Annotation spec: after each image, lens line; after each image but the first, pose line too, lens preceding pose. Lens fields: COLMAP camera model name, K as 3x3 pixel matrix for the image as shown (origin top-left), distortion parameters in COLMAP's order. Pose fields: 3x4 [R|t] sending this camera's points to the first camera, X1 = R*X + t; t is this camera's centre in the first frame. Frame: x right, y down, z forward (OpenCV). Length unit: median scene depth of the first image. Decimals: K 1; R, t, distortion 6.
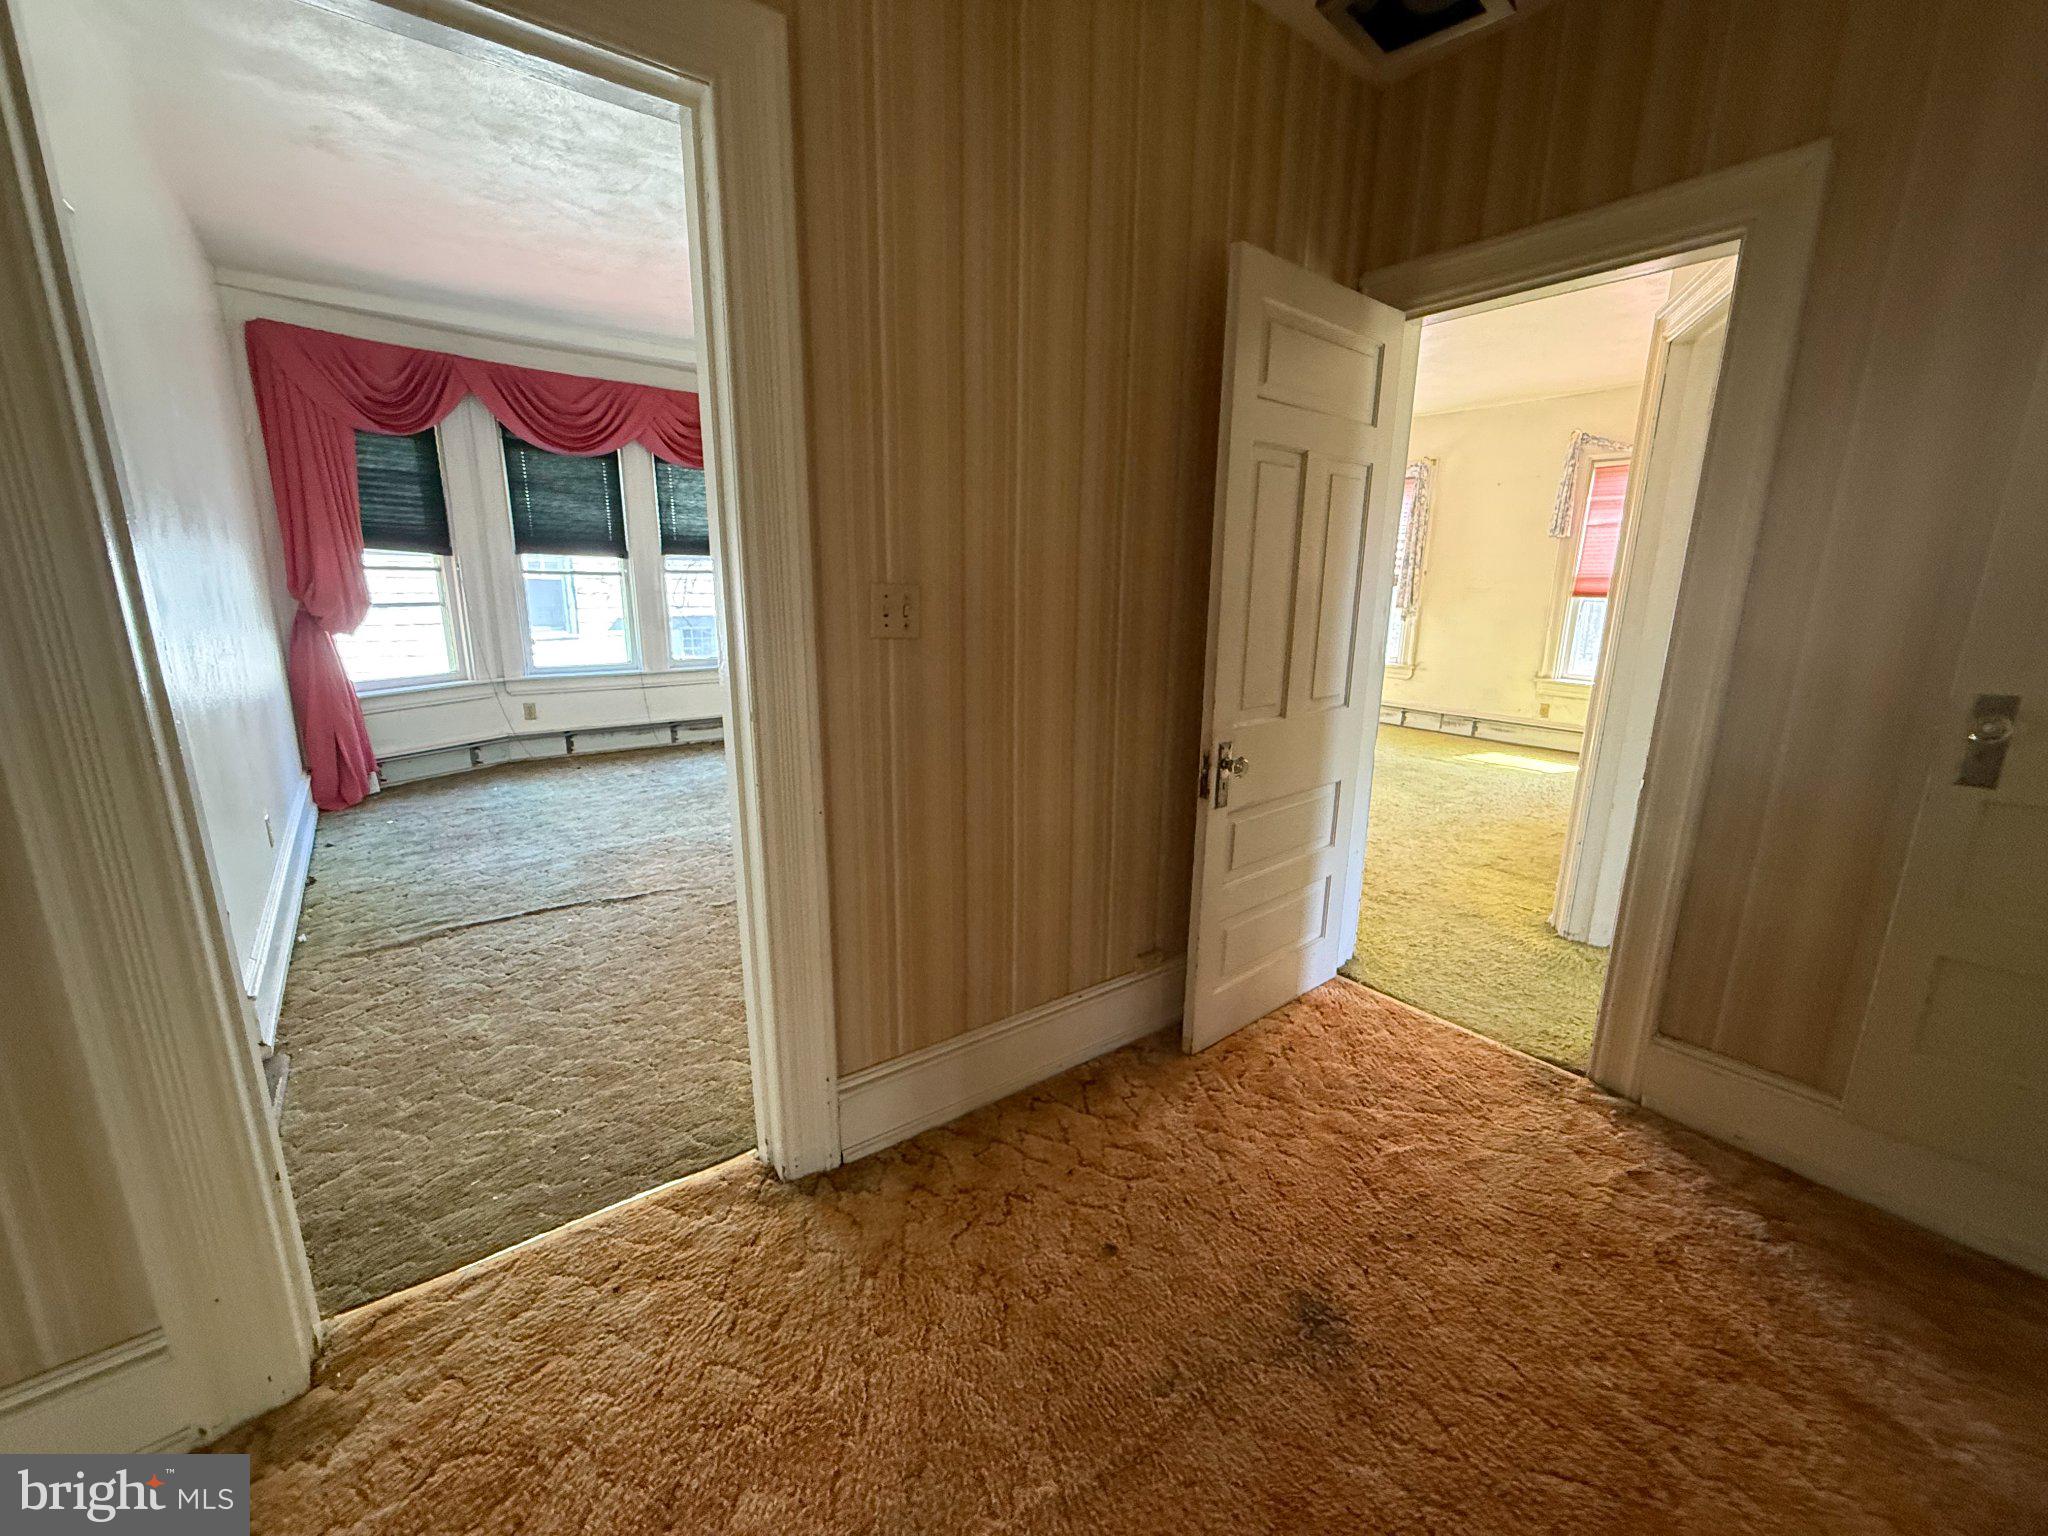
lens RADIAL K [[817.8, 0, 1020.2], [0, 817.8, 768.6], [0, 0, 1]] dist [-0.000524, 0.000743]
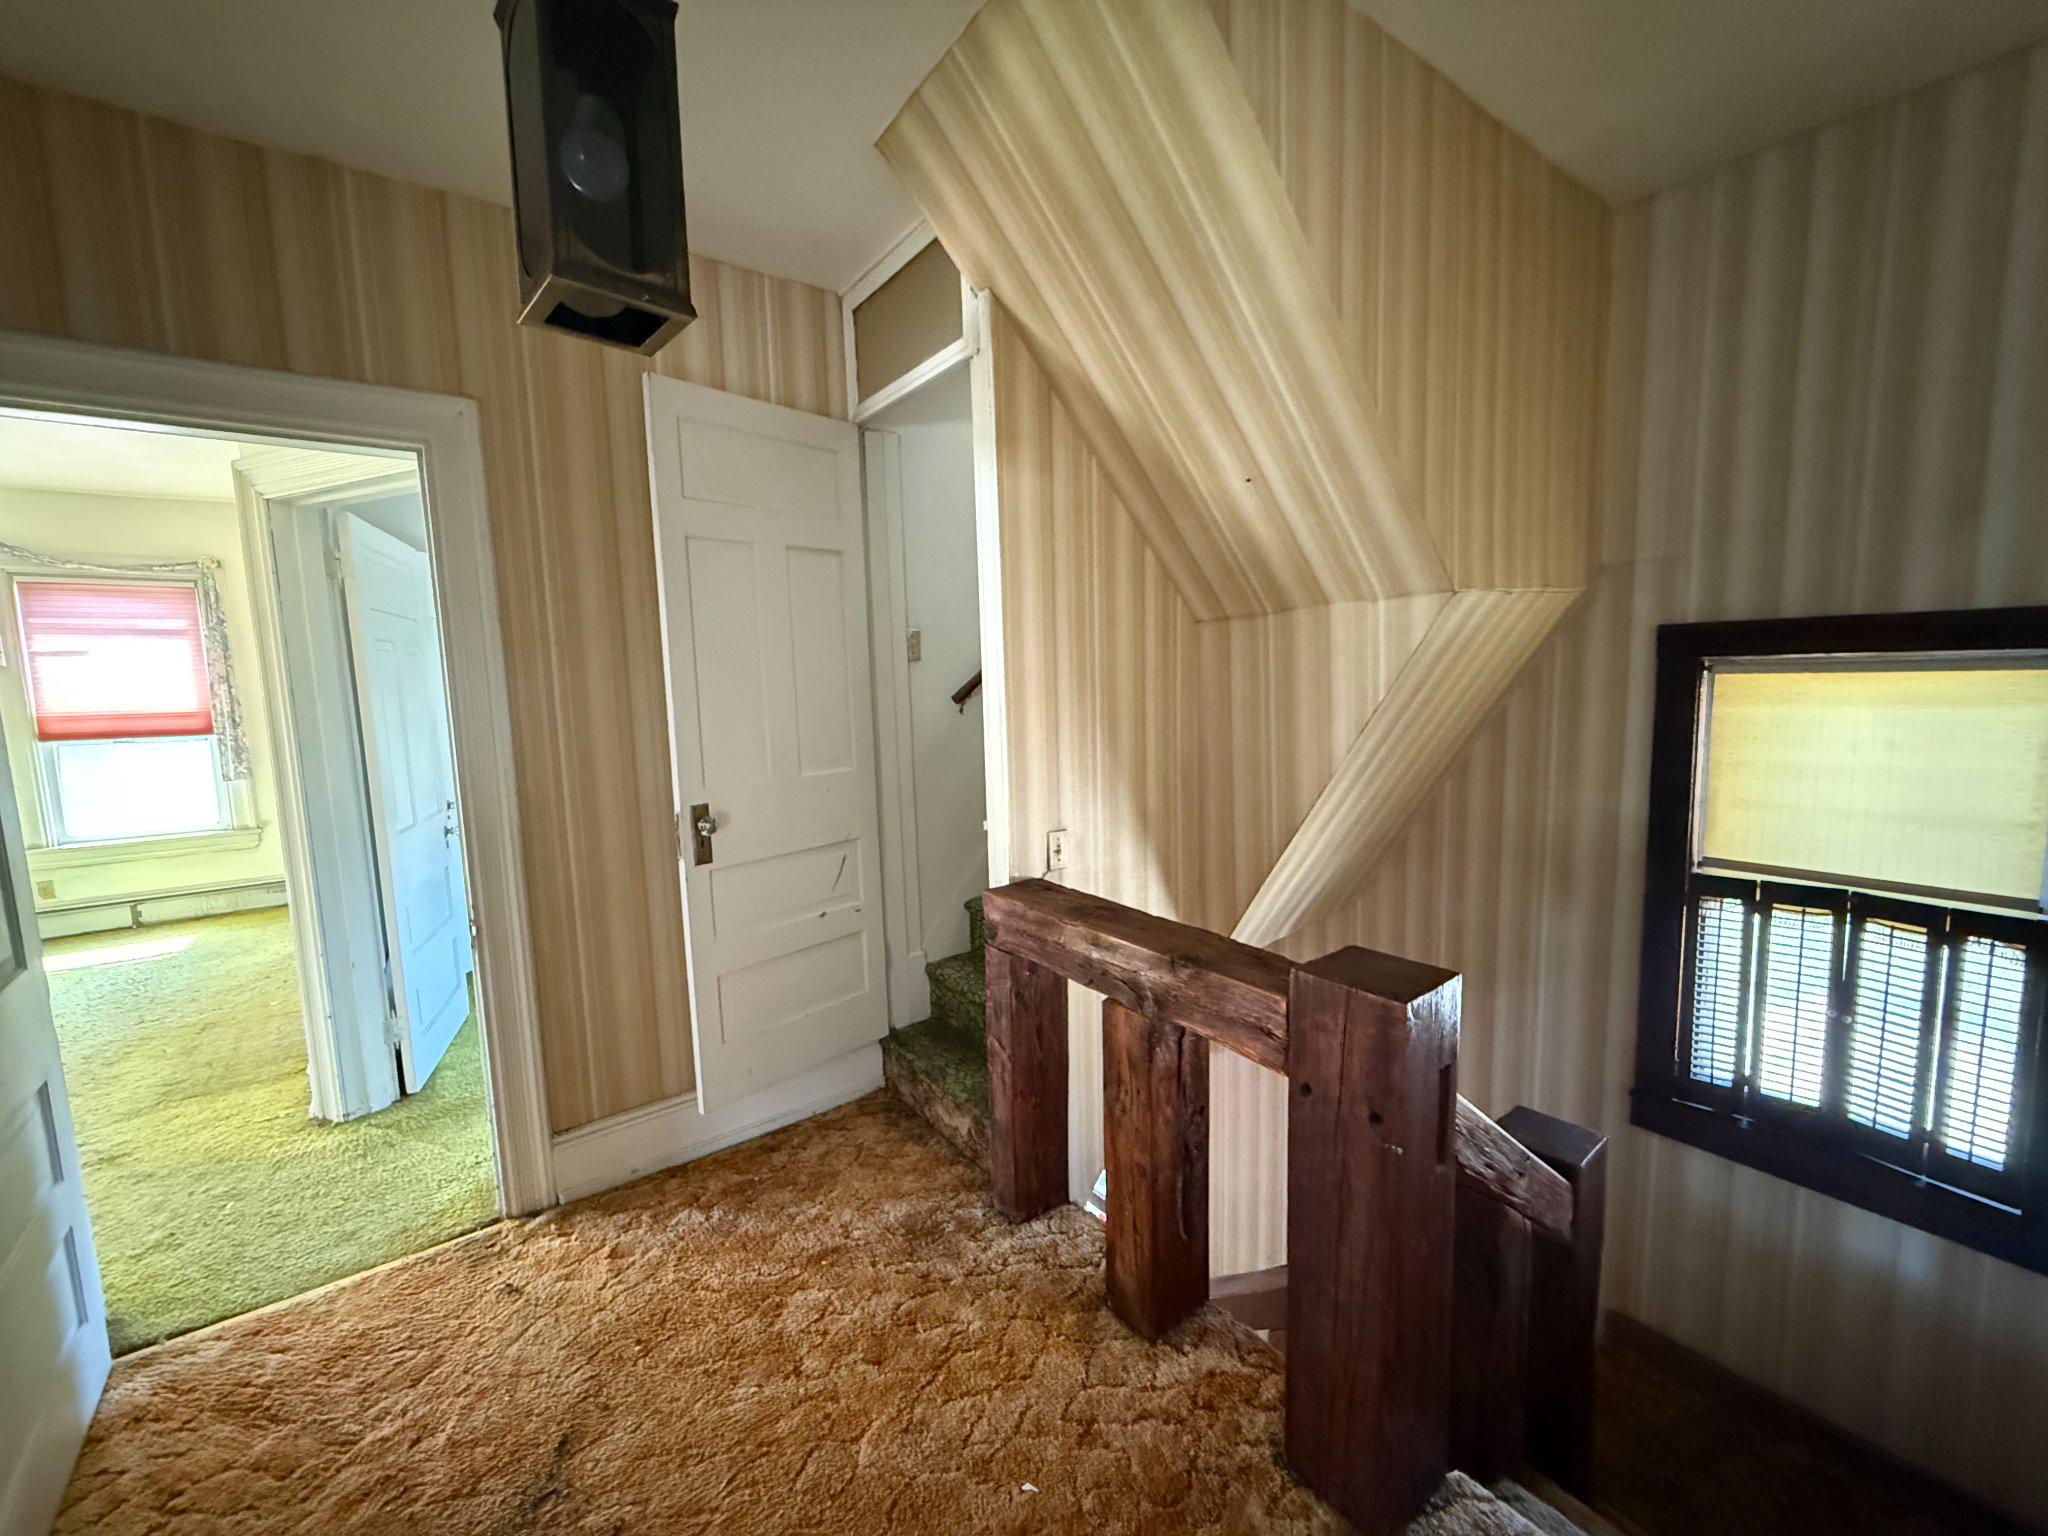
lens RADIAL K [[813.9, 0, 1021.4], [0, 813.9, 770.7], [0, 0, 1]] dist [0.000786, -0.000439]
pose [[0.013054, -0.128325, 0.991646, -0.200037], [0.251505, 0.960268, 0.120954, -0.103201], [-0.967768, 0.247825, 0.044810, 0.169409]]
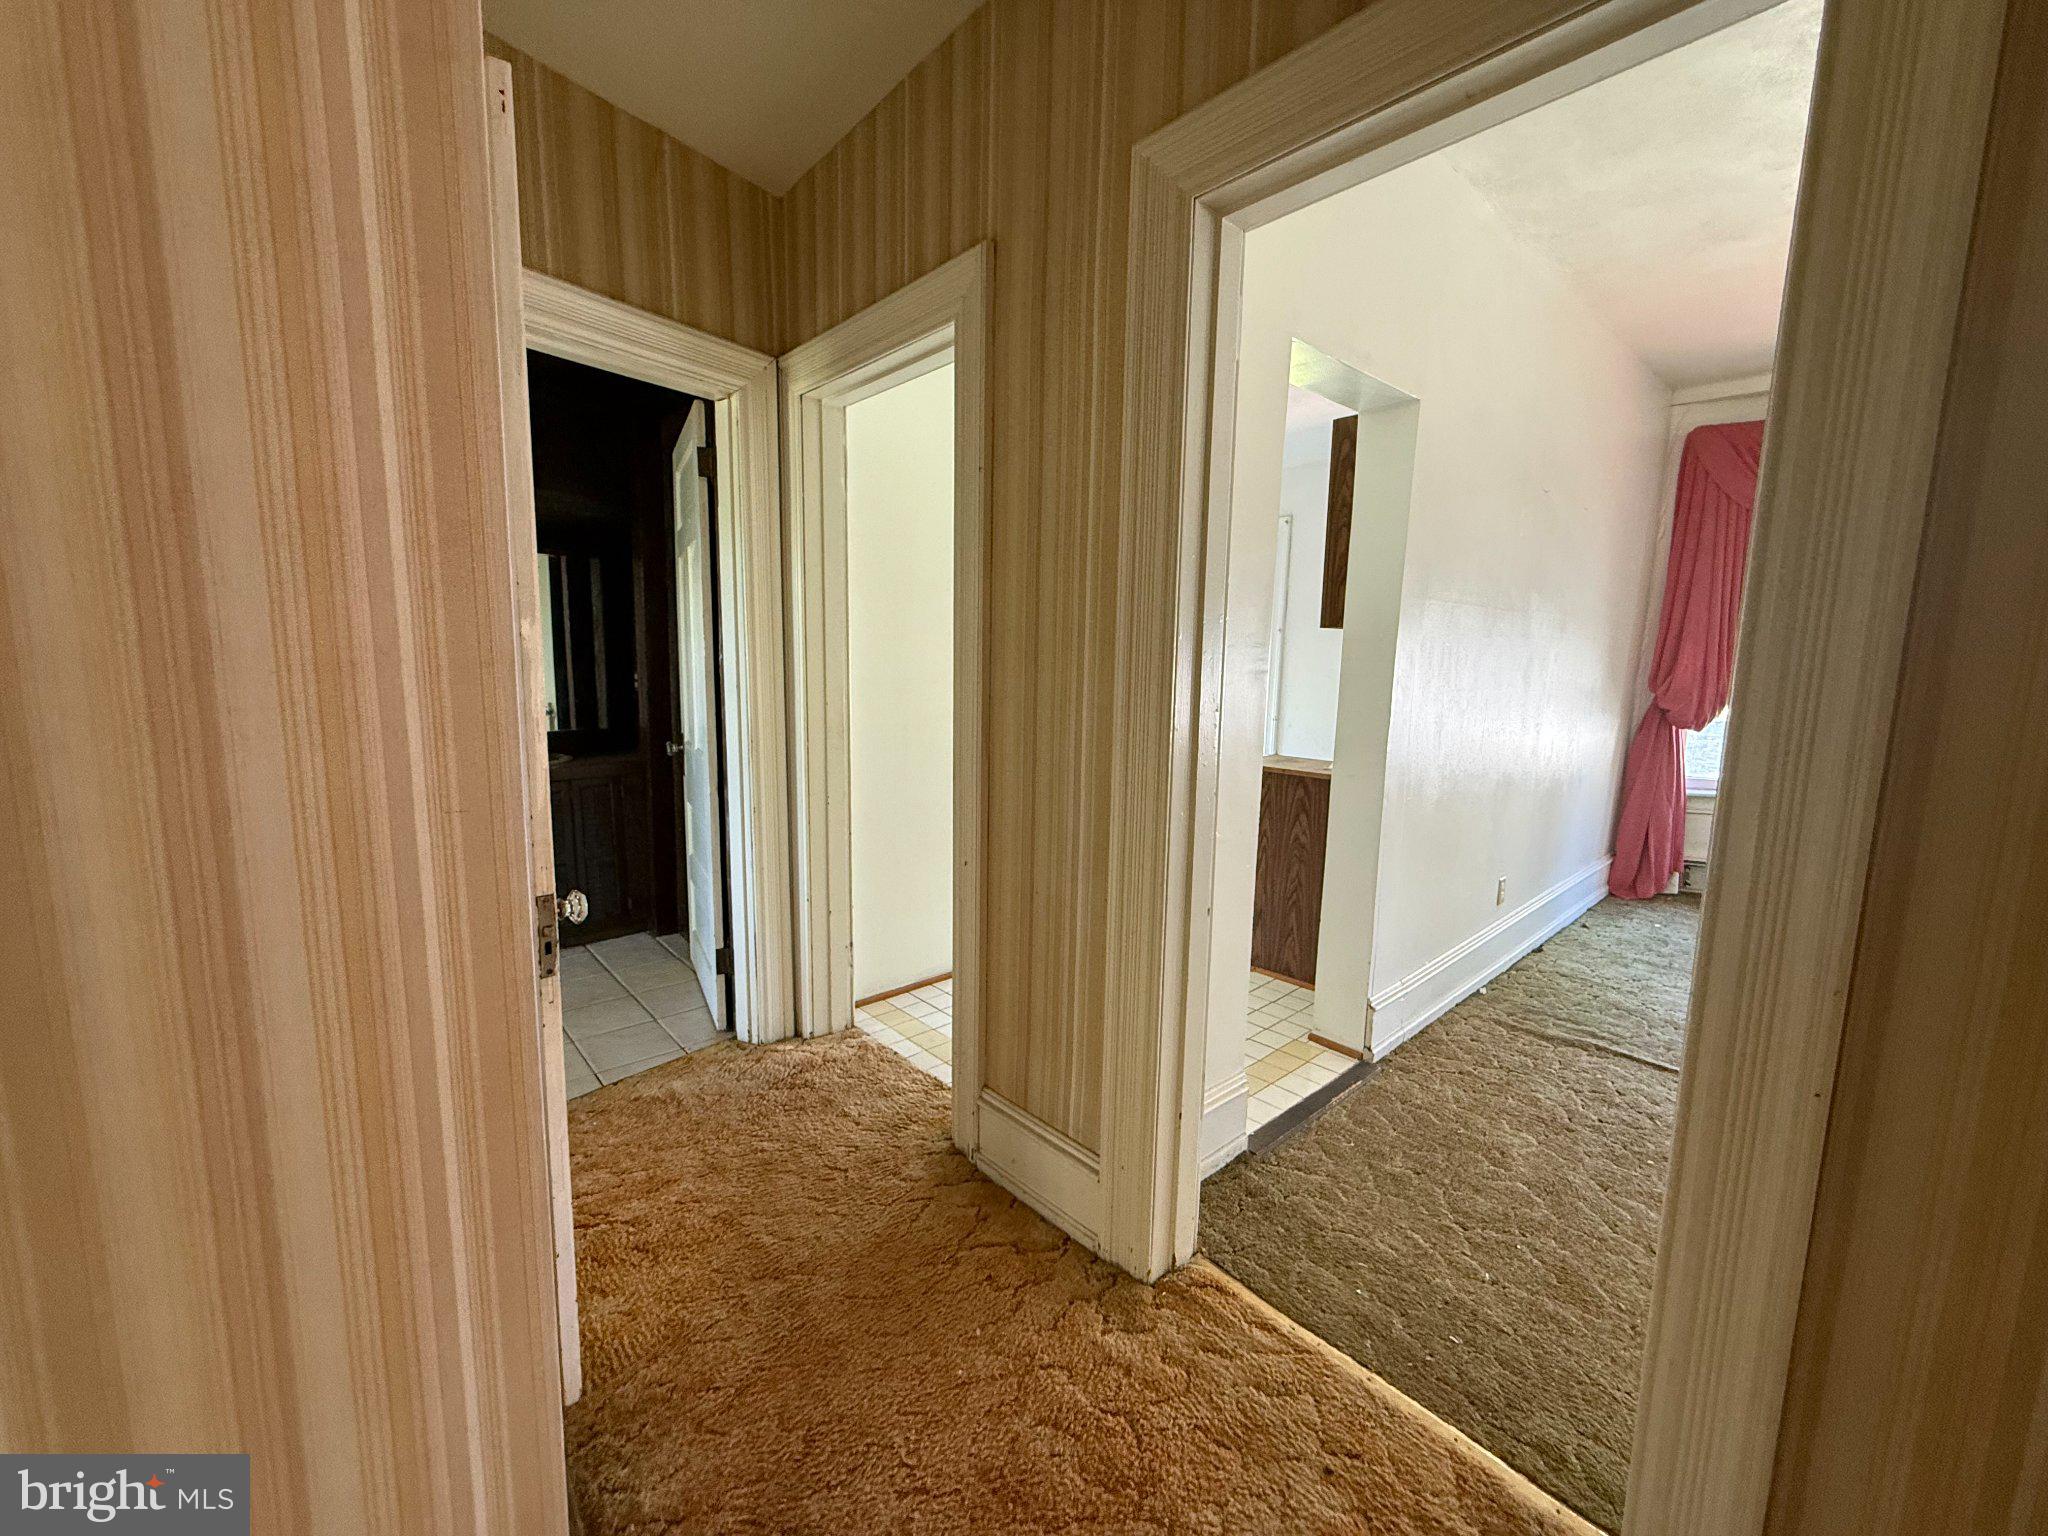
lens RADIAL K [[817.8, 0, 1020.2], [0, 817.8, 768.6], [0, 0, 1]] dist [-0.000524, 0.000743]
pose [[0.071716, 0.125655, -0.989478, 0.141223], [-0.240016, 0.965056, 0.105157, -0.052276], [0.968116, 0.229950, 0.099369, 0.251872]]
